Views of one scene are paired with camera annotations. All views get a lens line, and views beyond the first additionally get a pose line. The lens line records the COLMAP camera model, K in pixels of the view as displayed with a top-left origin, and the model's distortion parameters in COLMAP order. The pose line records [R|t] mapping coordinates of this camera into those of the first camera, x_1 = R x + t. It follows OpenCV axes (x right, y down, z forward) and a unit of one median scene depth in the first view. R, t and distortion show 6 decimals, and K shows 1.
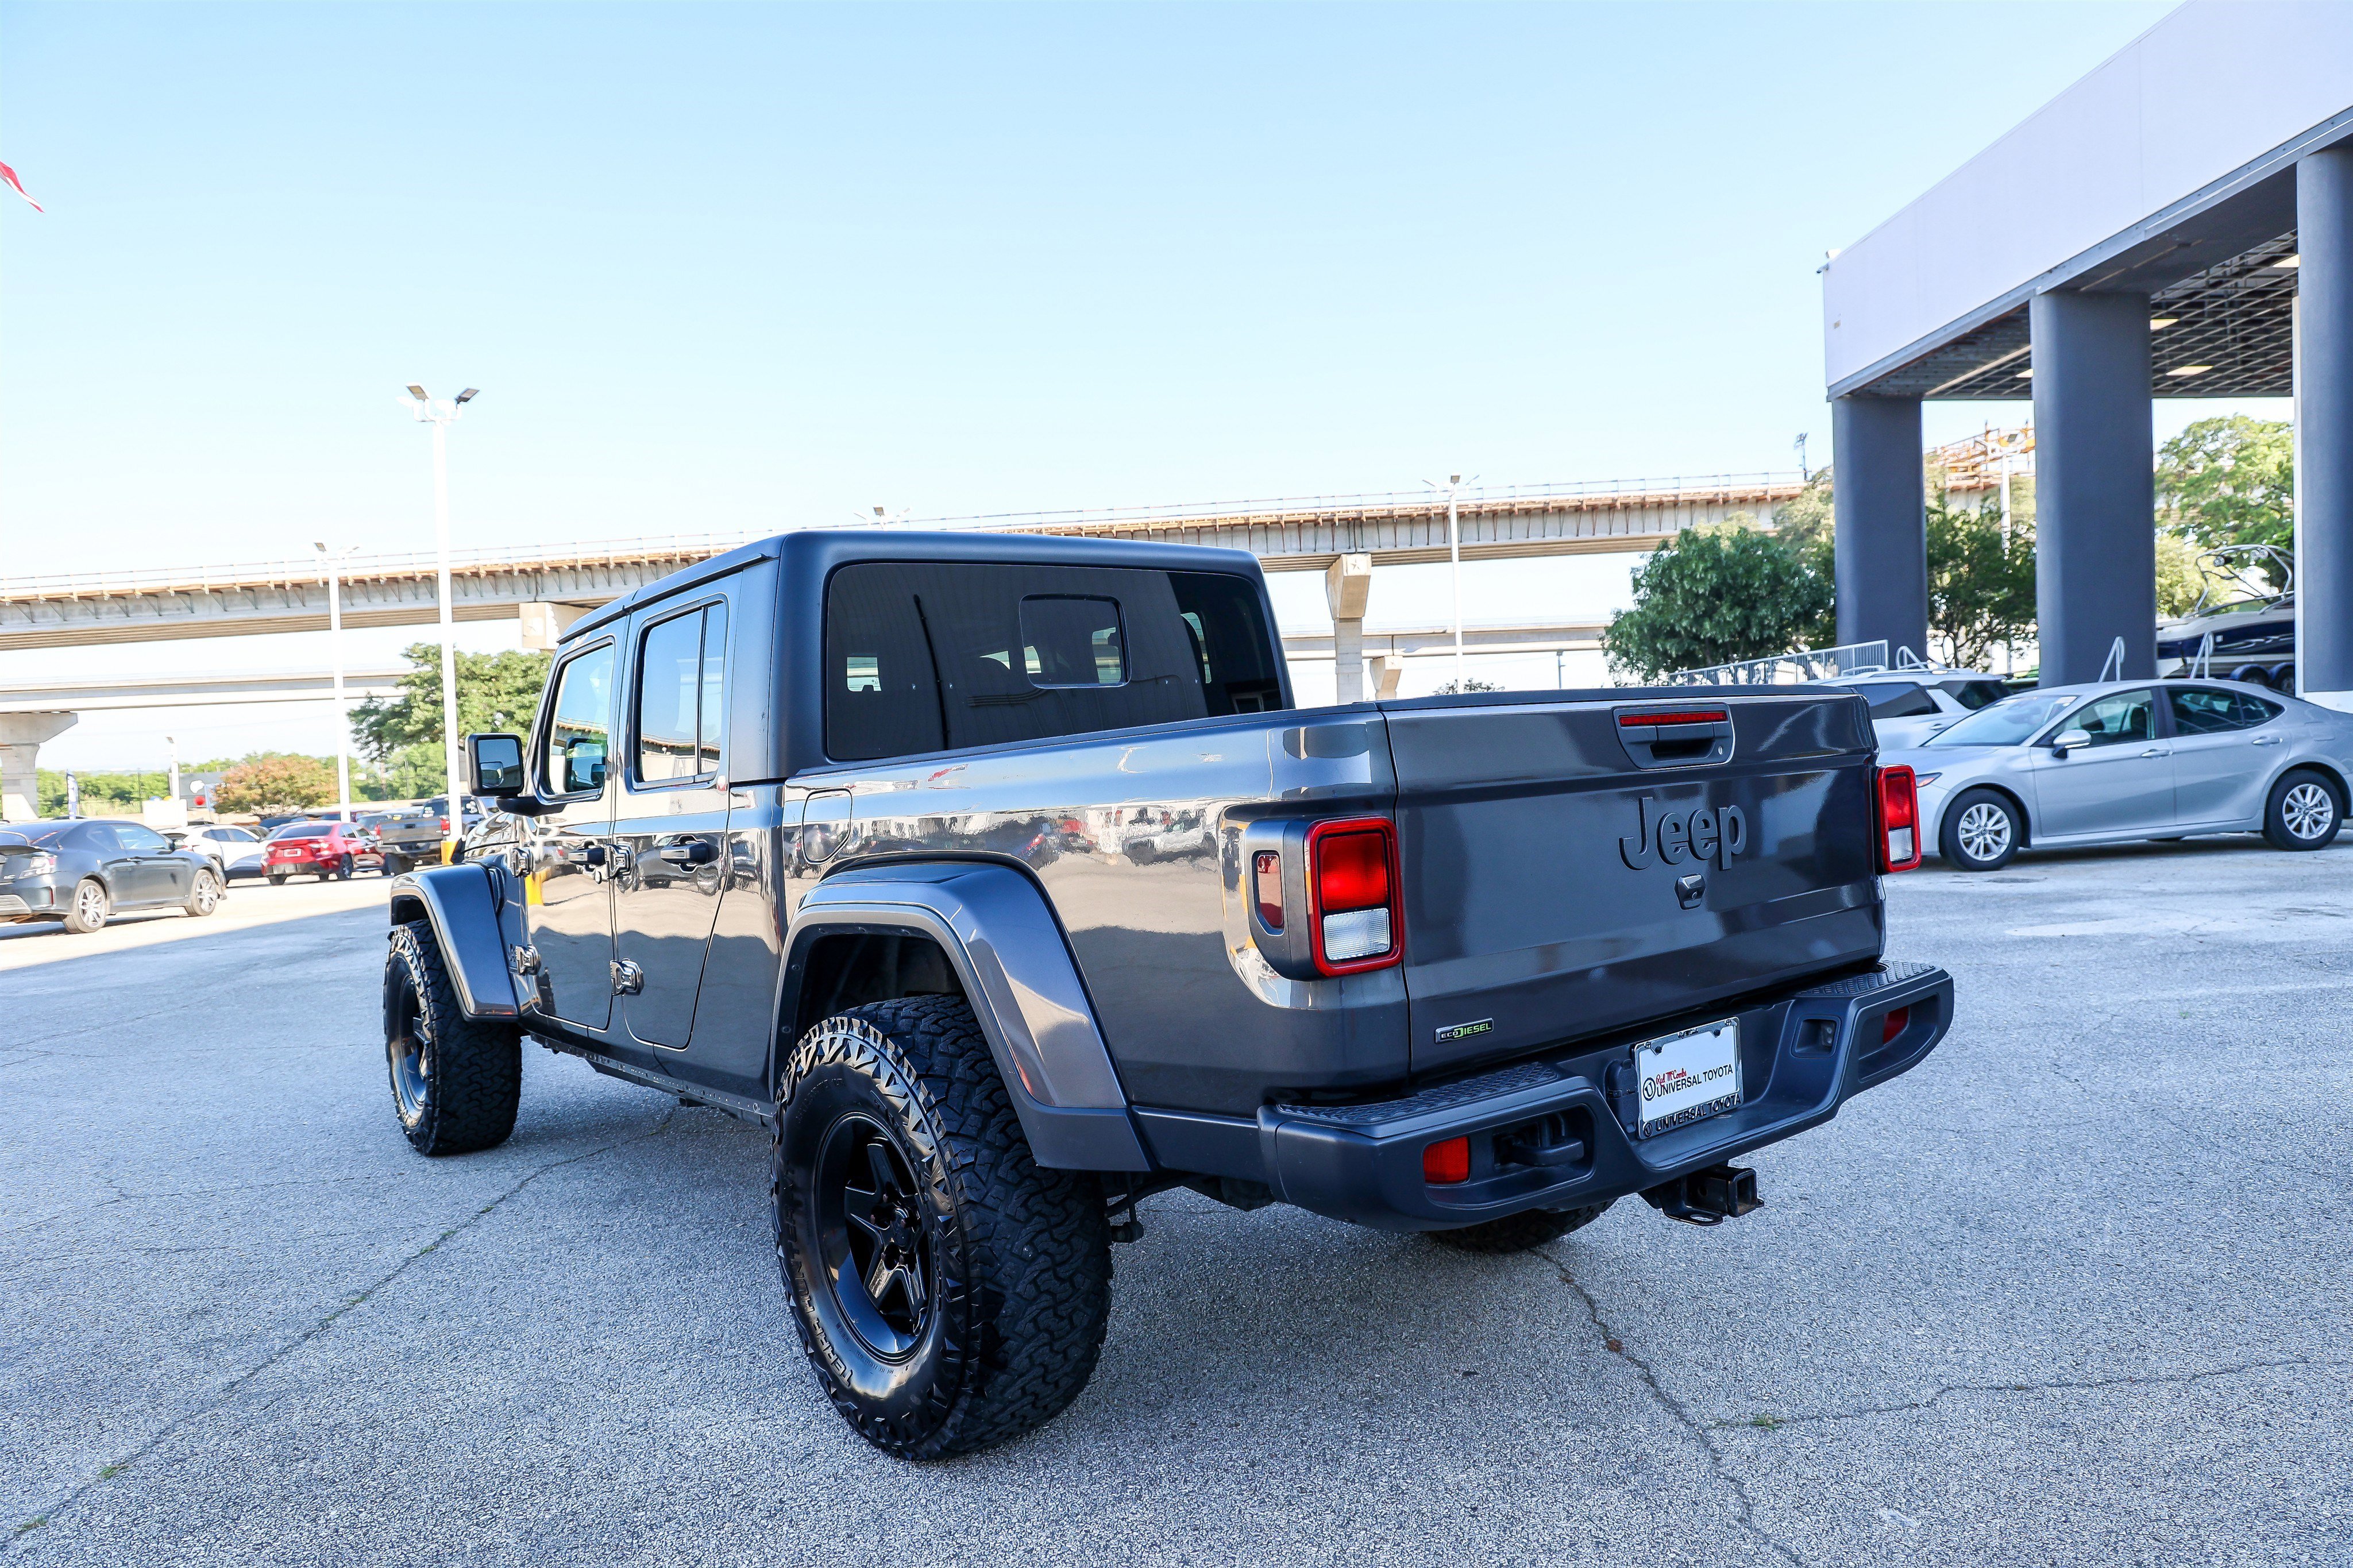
lens RADIAL K [[1651.7, 0, 1176.5], [0, 1651.7, 784.0], [0, 0, 1]] dist [-0.091546, 0.073953]
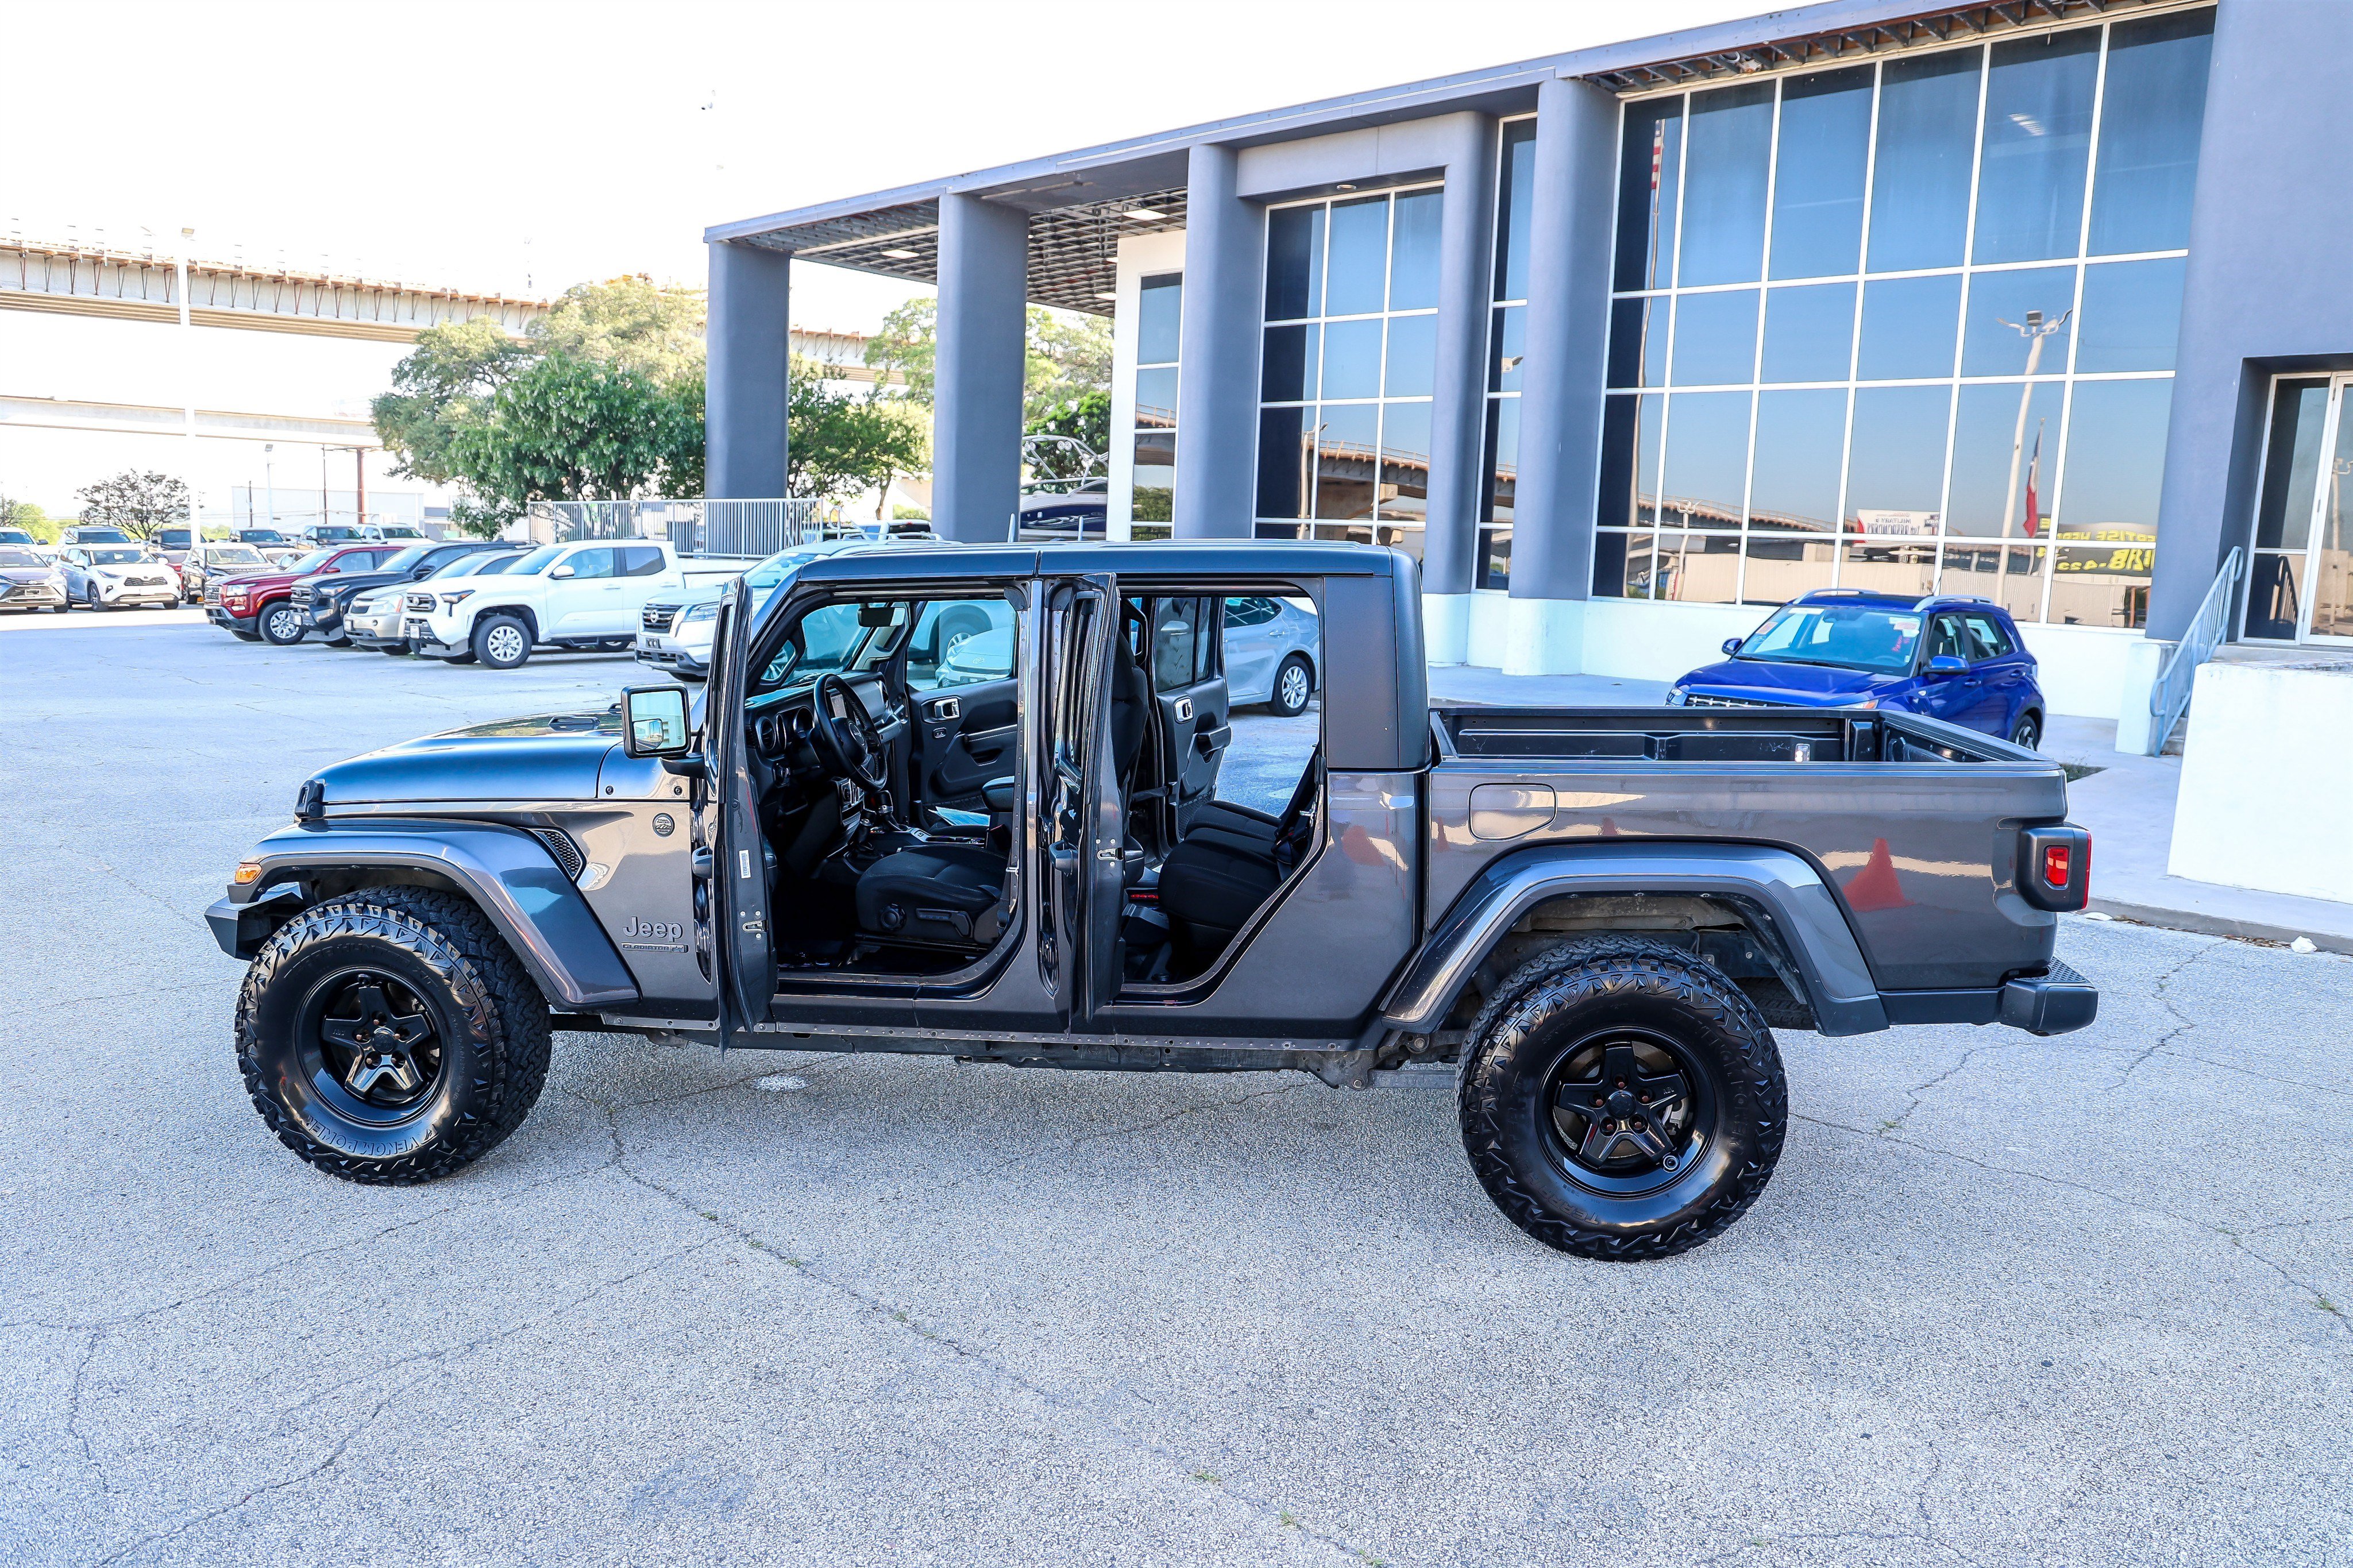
lens RADIAL K [[1721.5, 0, 1178.9], [0, 1721.5, 815.0], [0, 0, 1]] dist [-0.095944, 0.097253]
pose [[0.690973, -0.049957, 0.721152, -0.256300], [-0.044057, 0.992844, 0.110992, -0.020646], [-0.721537, -0.108465, 0.683827, 0.053677]]
